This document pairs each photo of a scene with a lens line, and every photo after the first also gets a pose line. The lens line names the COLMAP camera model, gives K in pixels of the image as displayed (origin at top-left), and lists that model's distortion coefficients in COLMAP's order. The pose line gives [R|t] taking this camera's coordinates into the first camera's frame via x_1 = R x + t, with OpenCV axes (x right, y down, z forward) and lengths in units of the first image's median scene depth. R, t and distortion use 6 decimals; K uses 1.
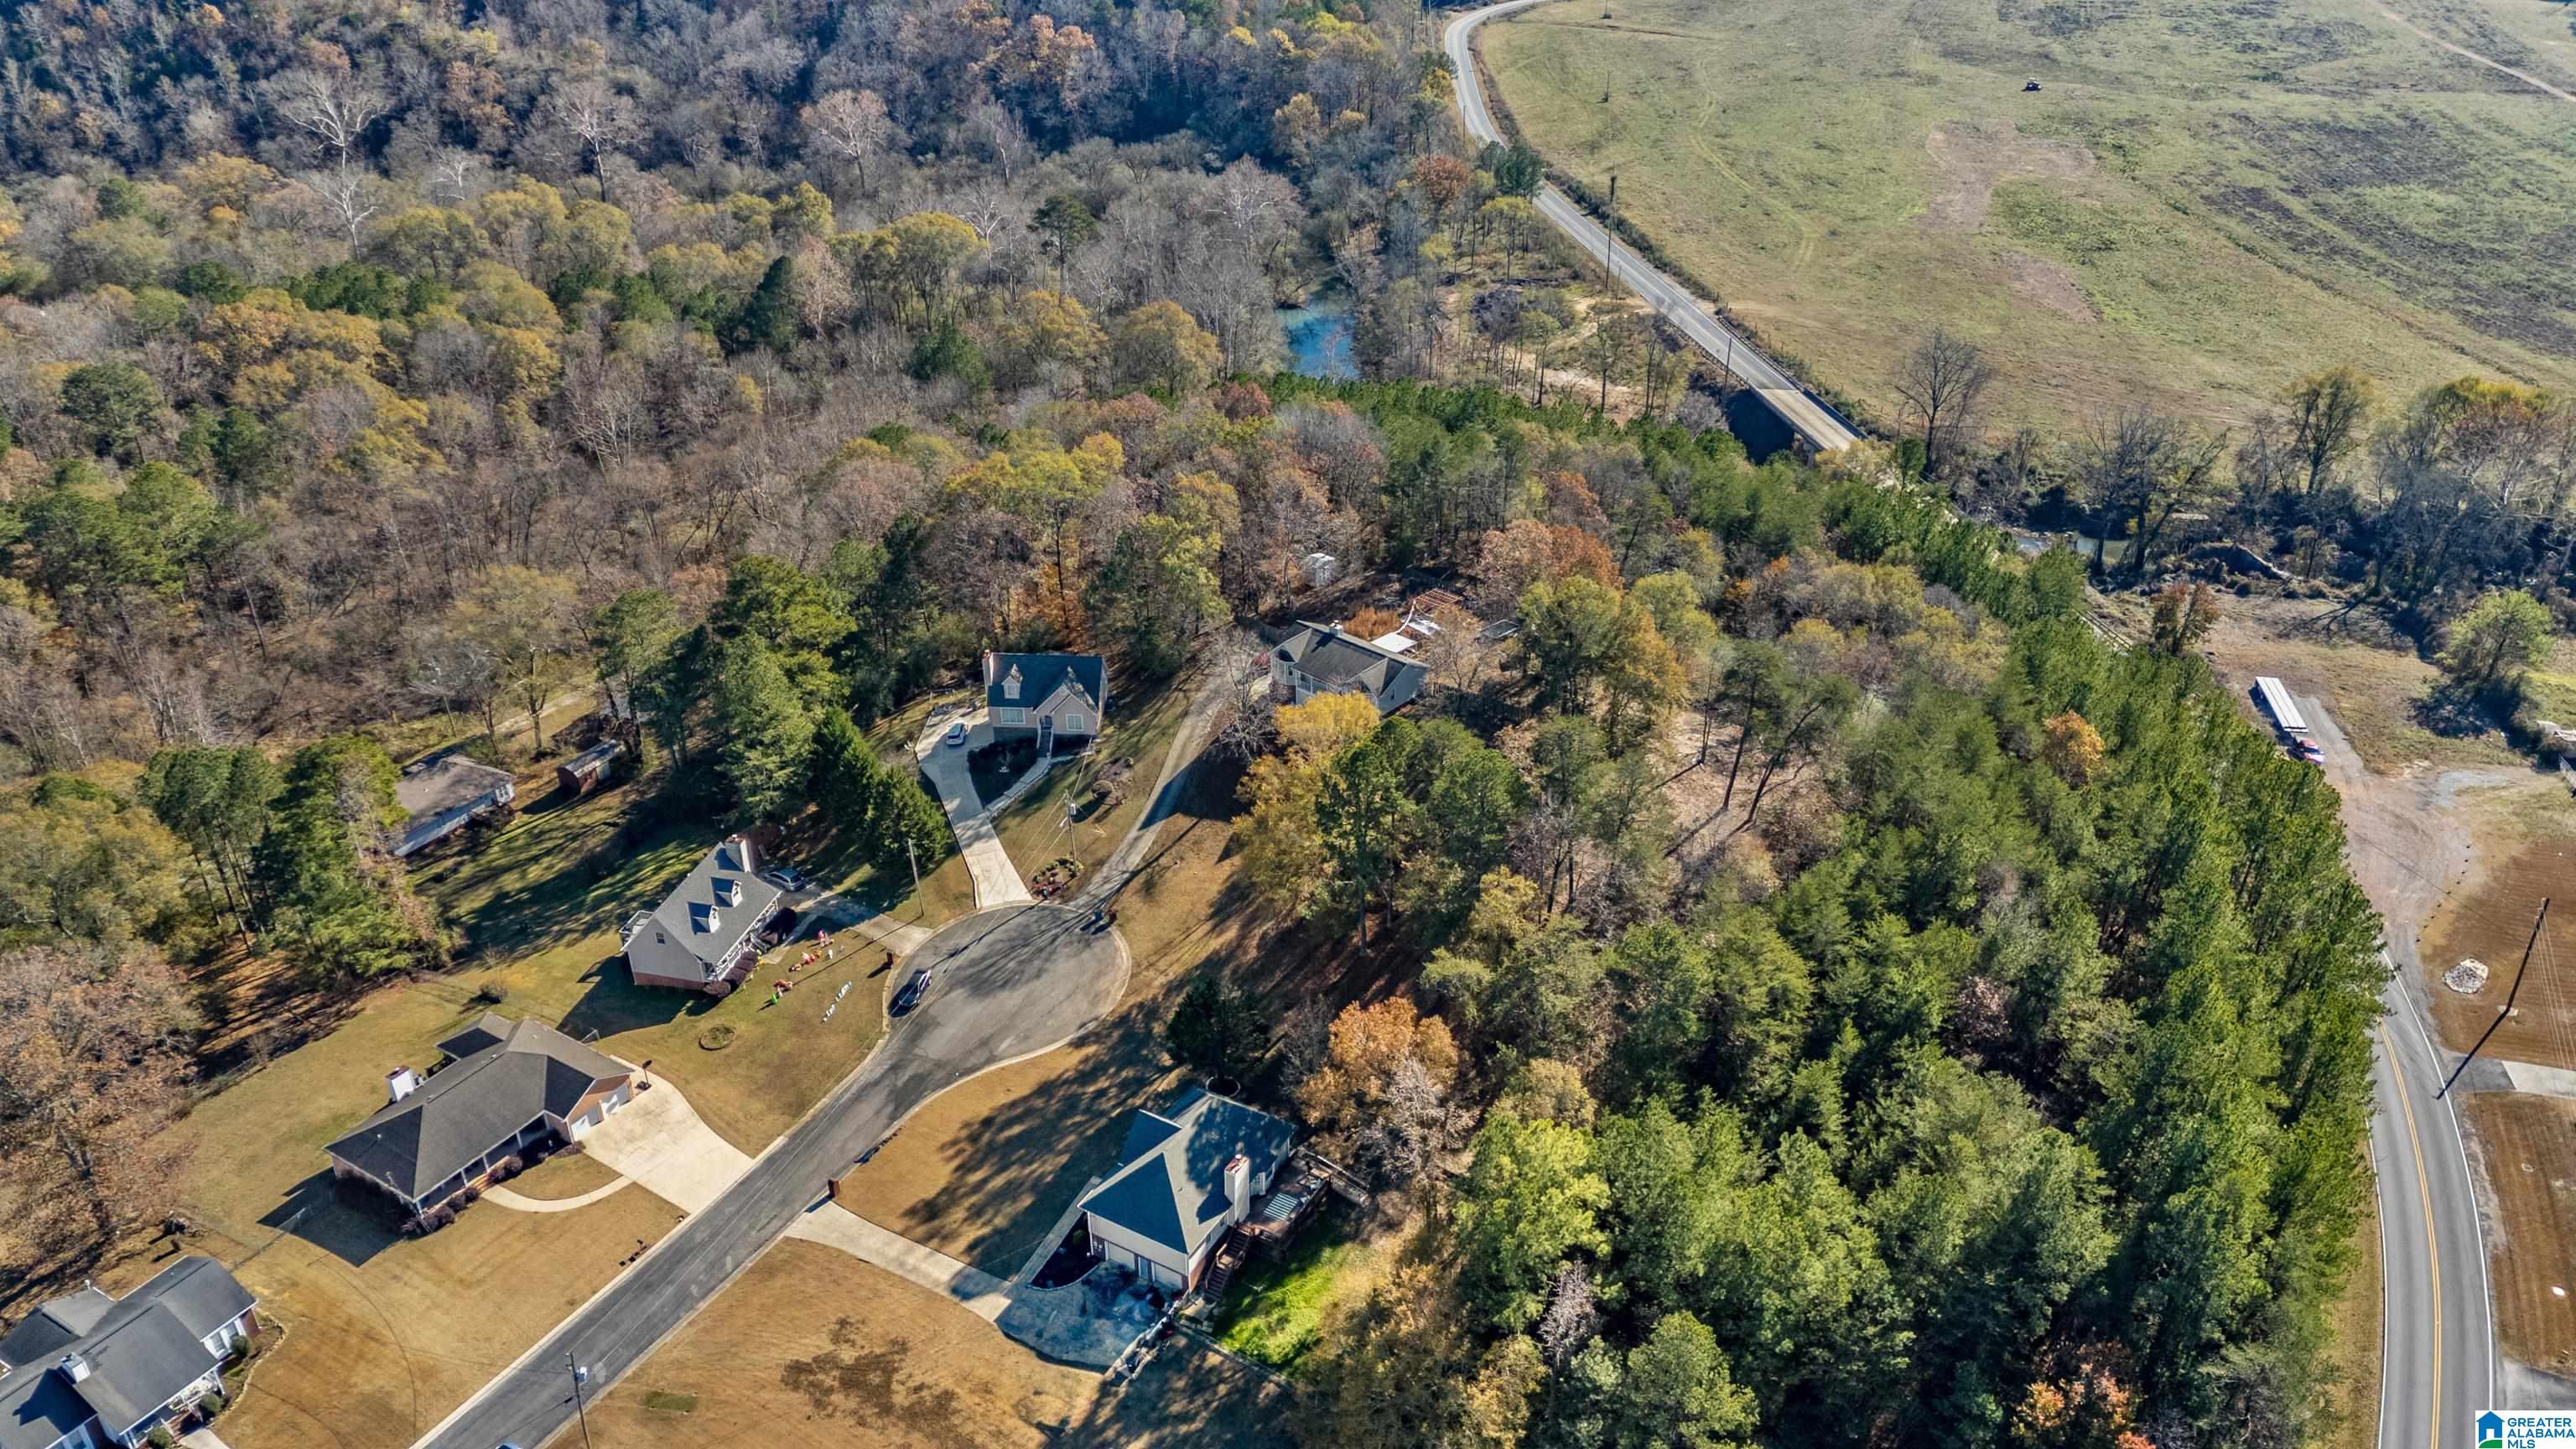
lens RADIAL K [[1871.2, 0, 1292.4], [0, 1871.2, 704.8], [0, 0, 1]] dist [0.070443, -0.063363]
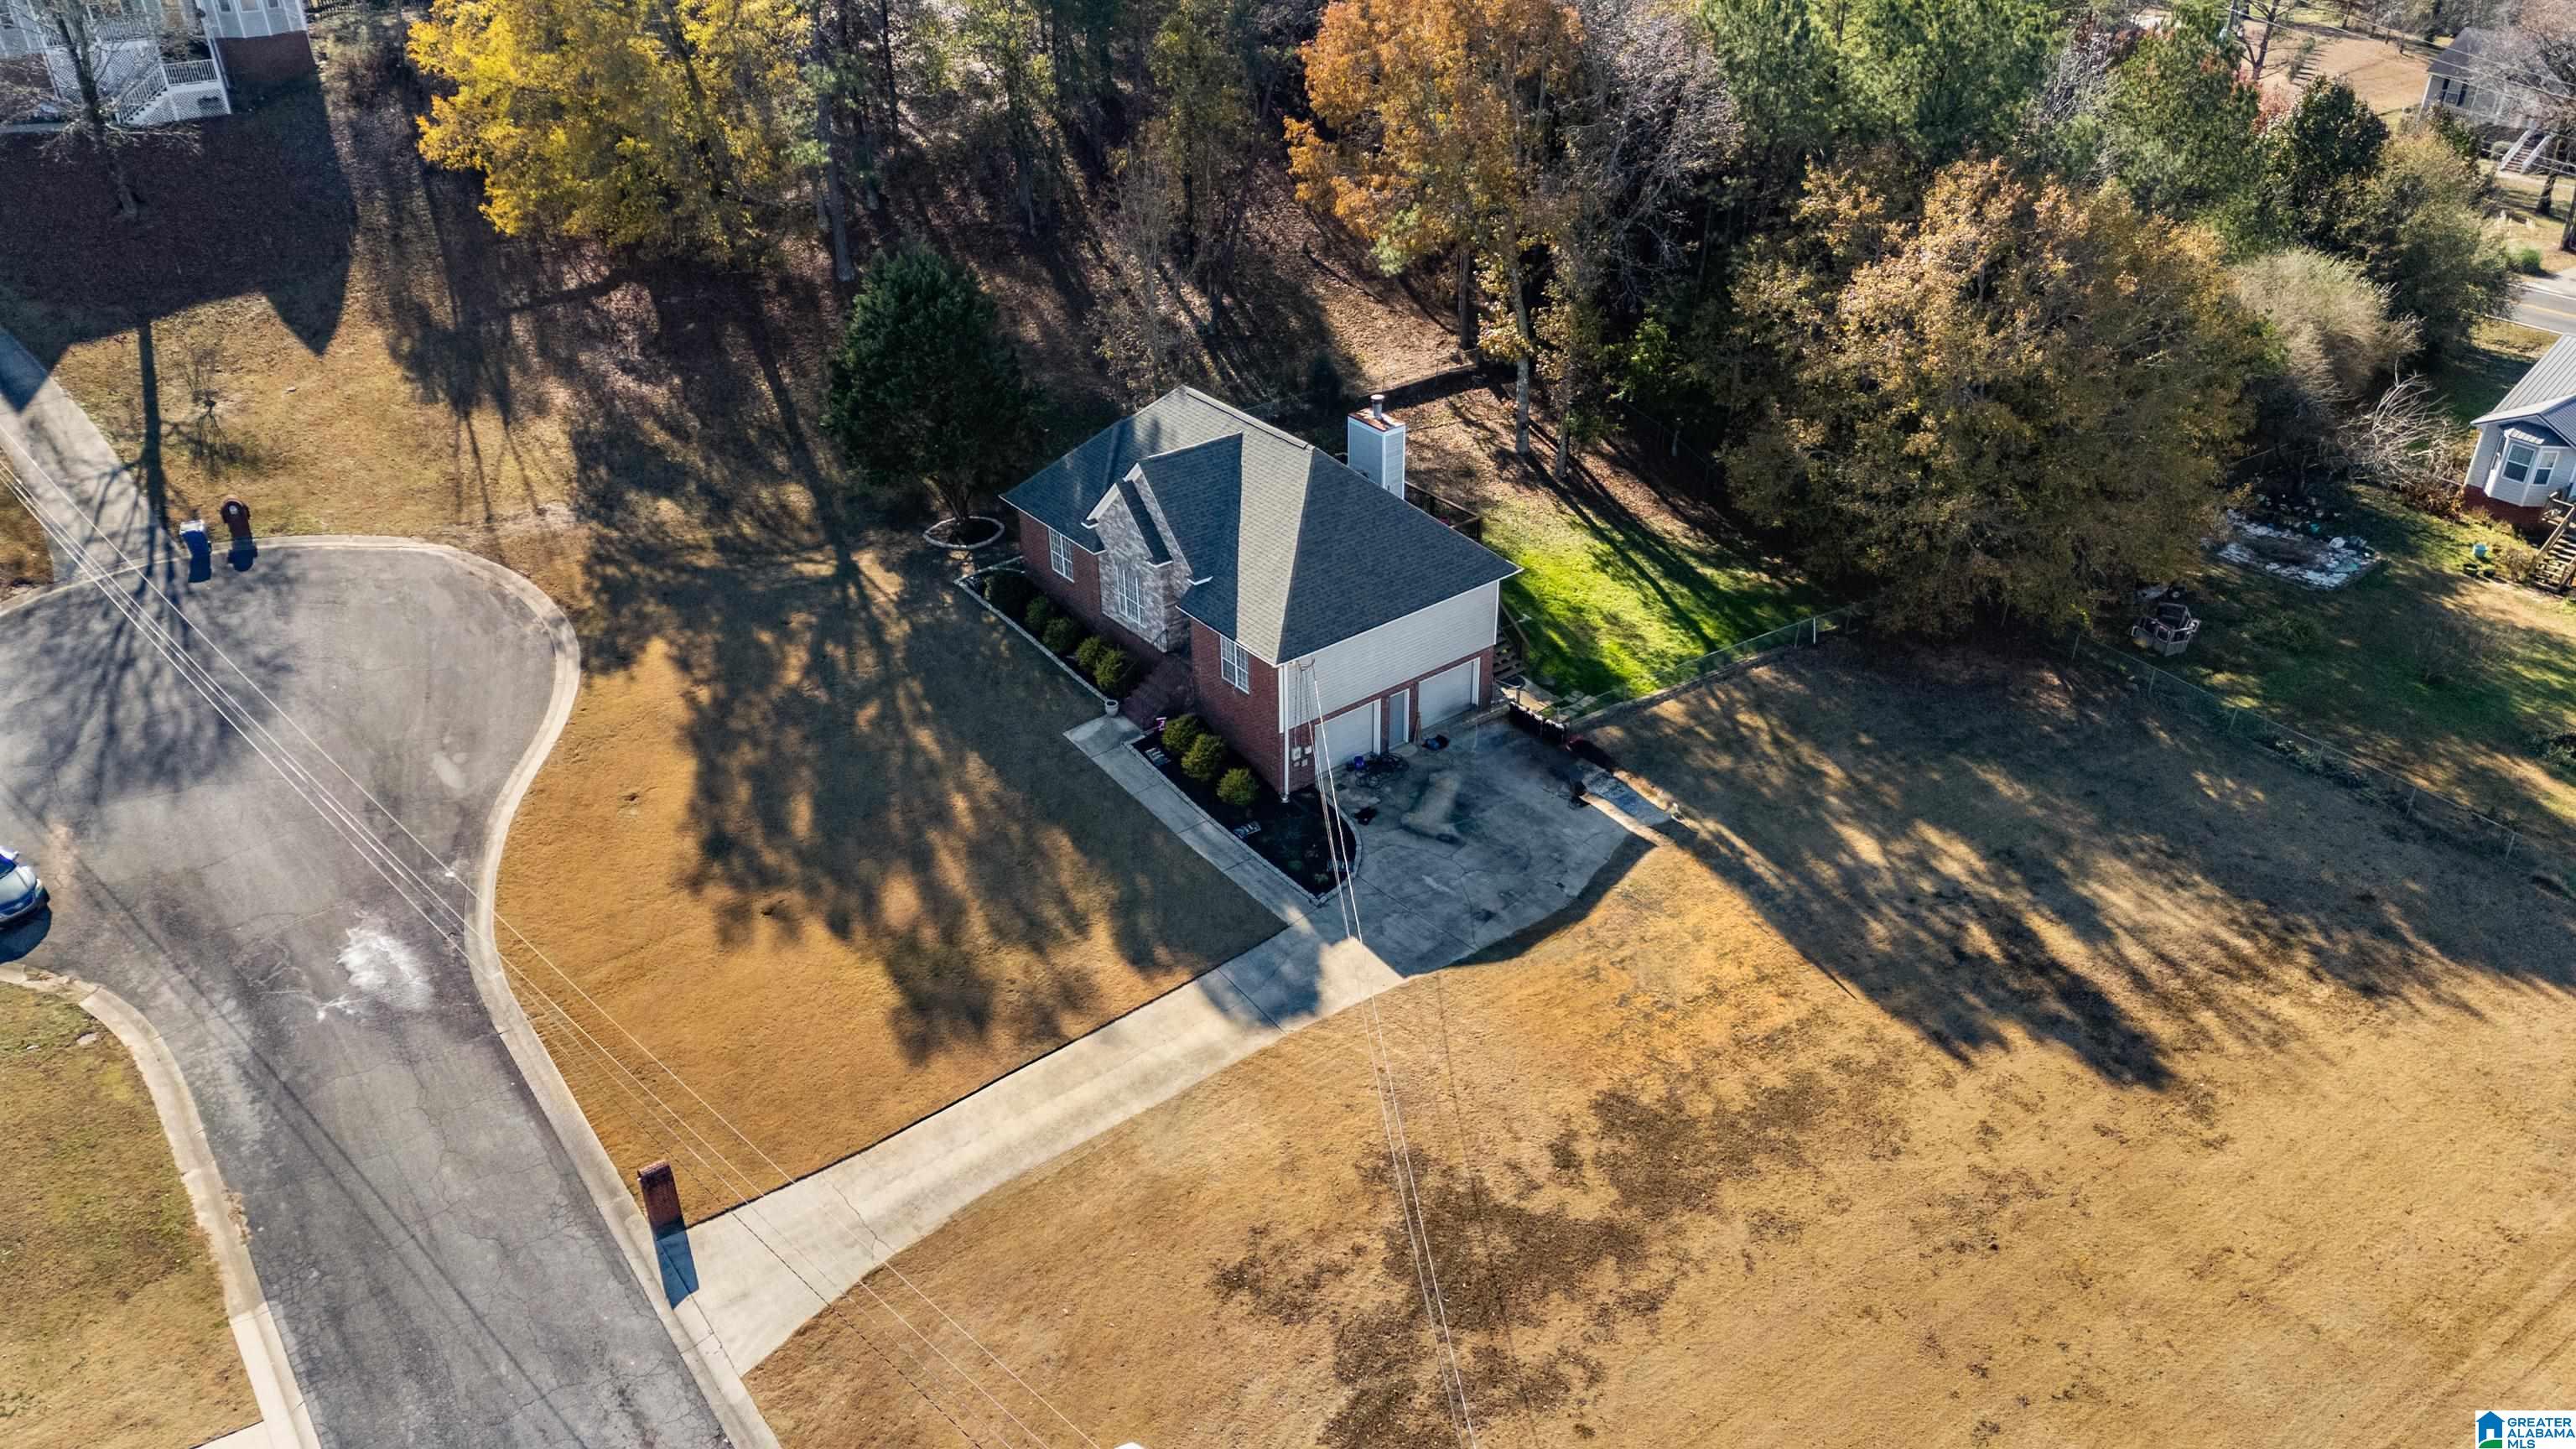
lens RADIAL K [[1866.9, 0, 1303.6], [0, 1866.9, 726.8], [0, 0, 1]] dist [0.086820, -0.063559]
pose [[0.365496, -0.477545, 0.798977, -0.349768], [0.465370, 0.837135, 0.287466, 0.140139], [-0.806129, 0.266752, 0.528204, 0.658358]]
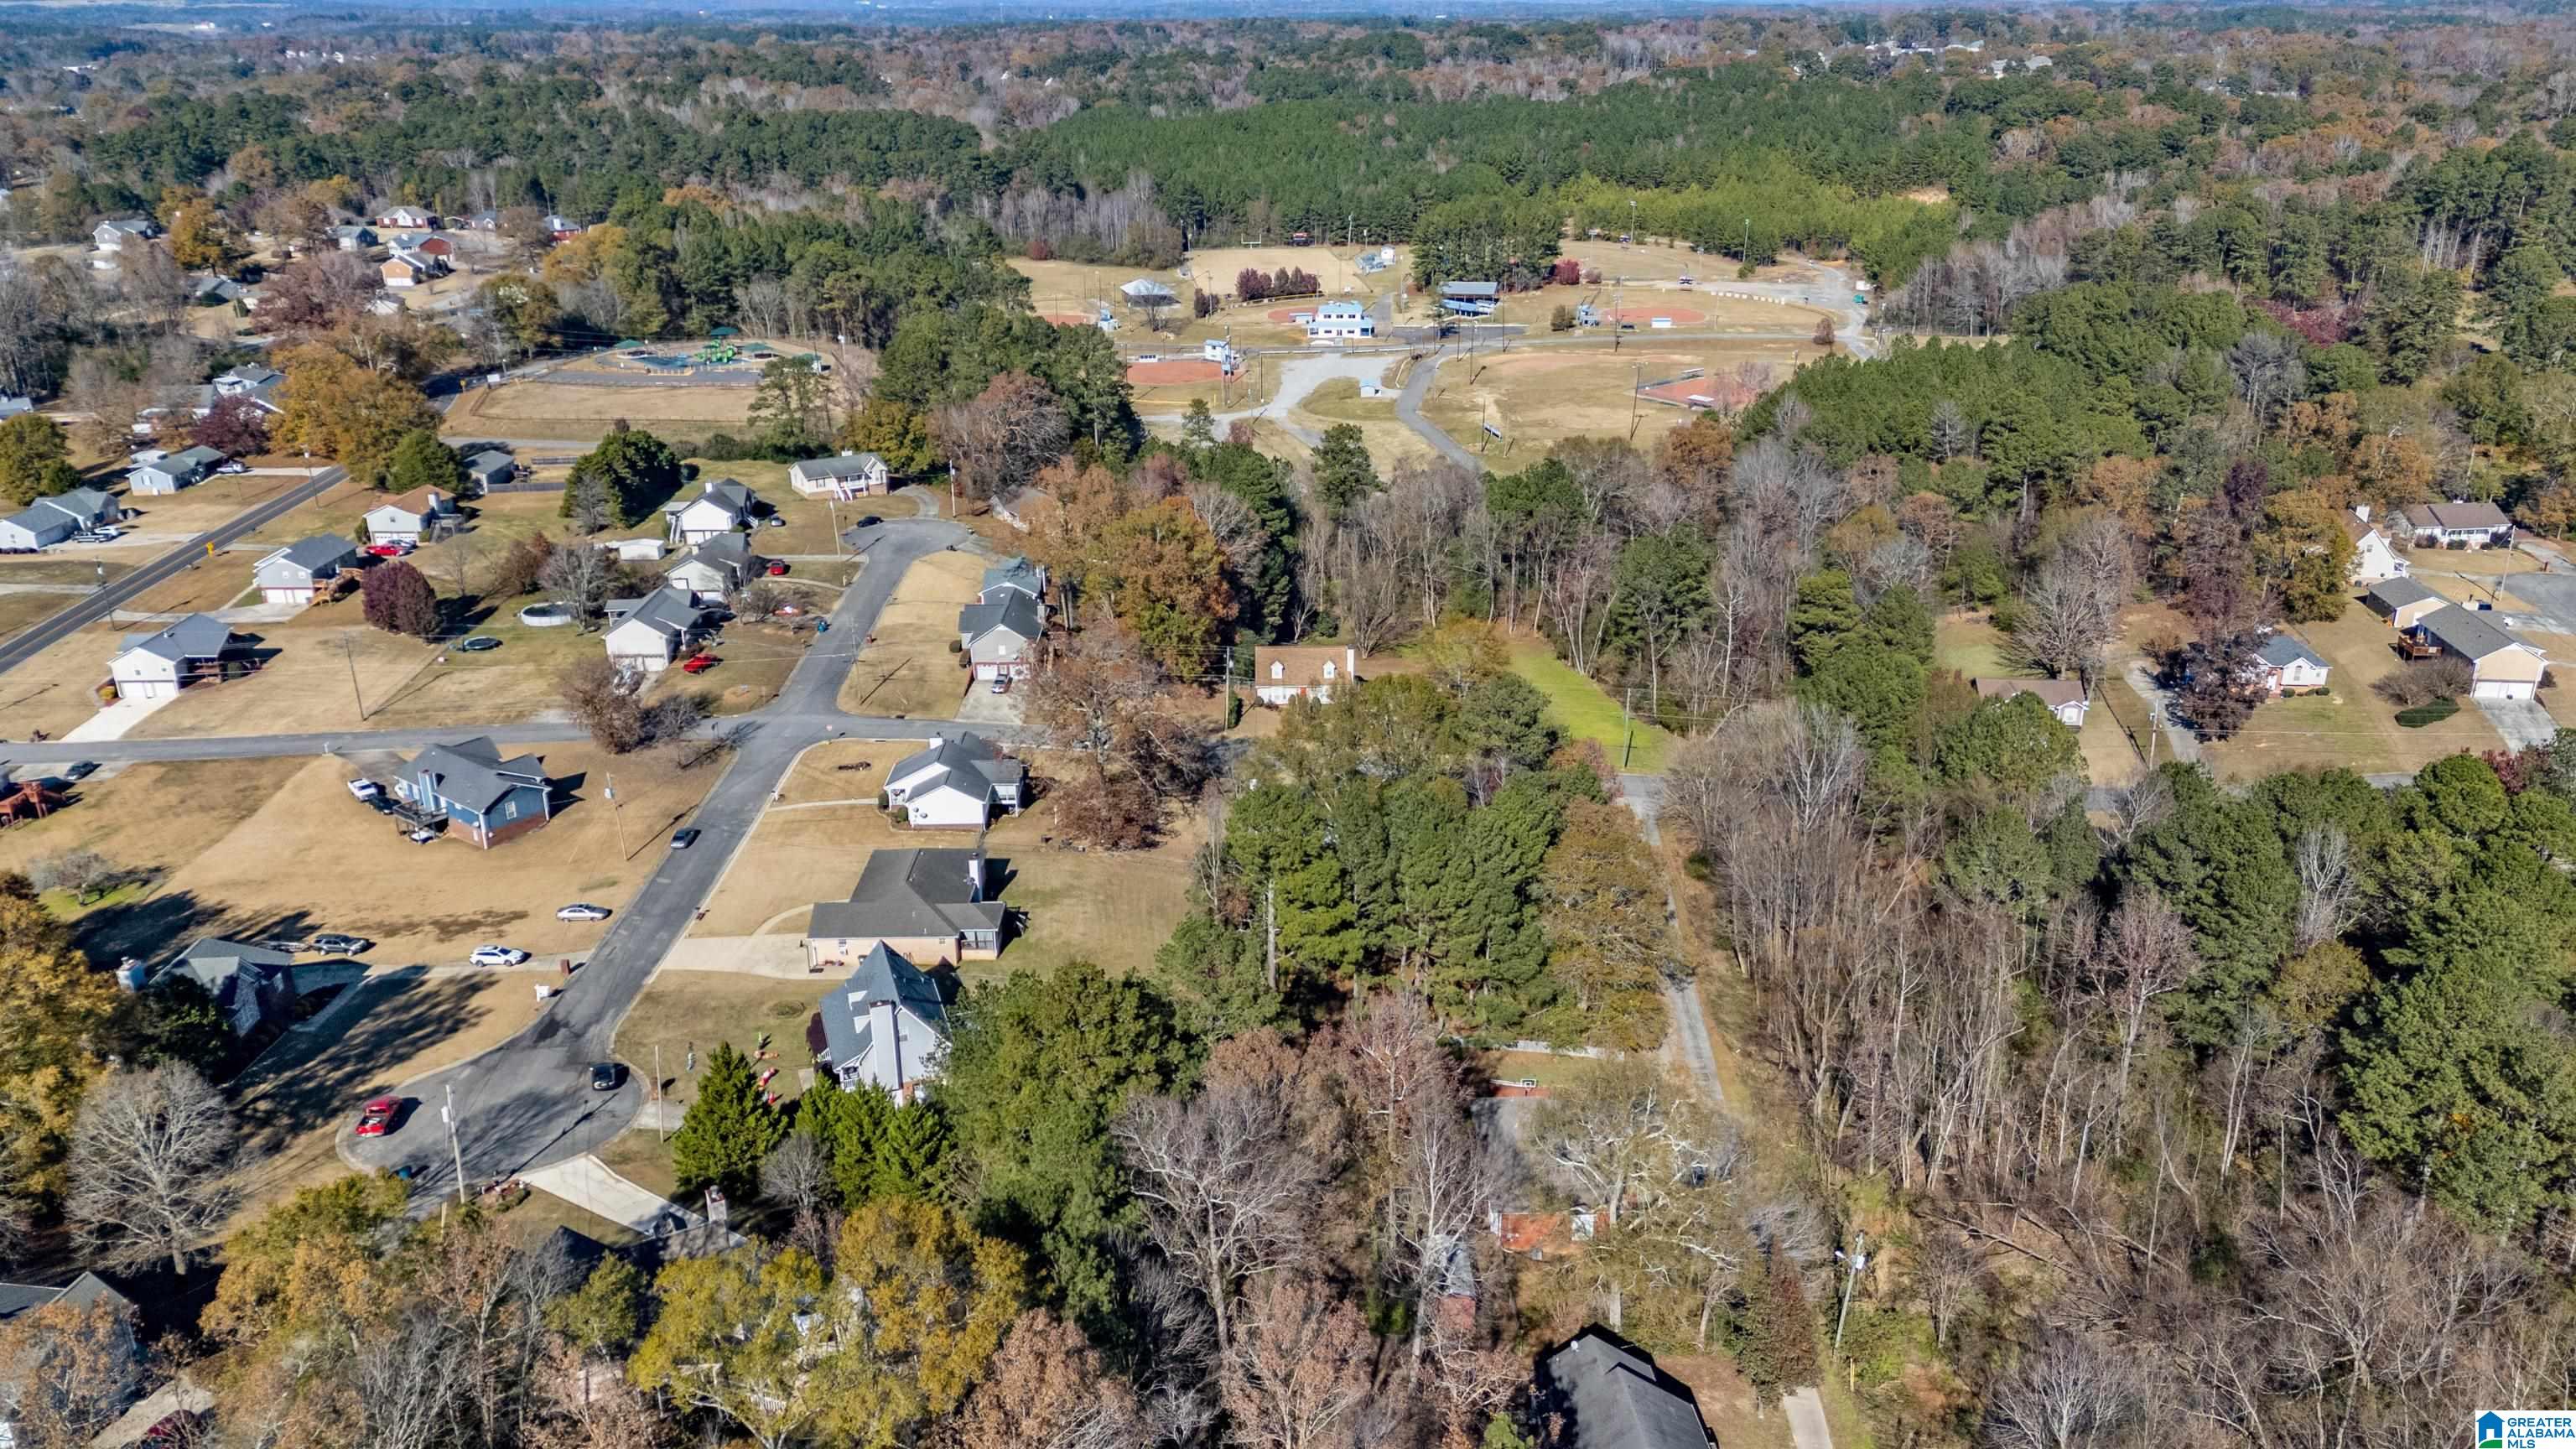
lens RADIAL K [[1840.4, 0, 1288.0], [0, 1840.4, 724.5], [0, 0, 1]] dist [0.087313, -0.077428]
pose [[-0.835099, 0.199744, -0.512554, -0.046760], [-0.264606, 0.671019, 0.692617, -0.657154], [0.482280, 0.714028, -0.507514, 1.472070]]
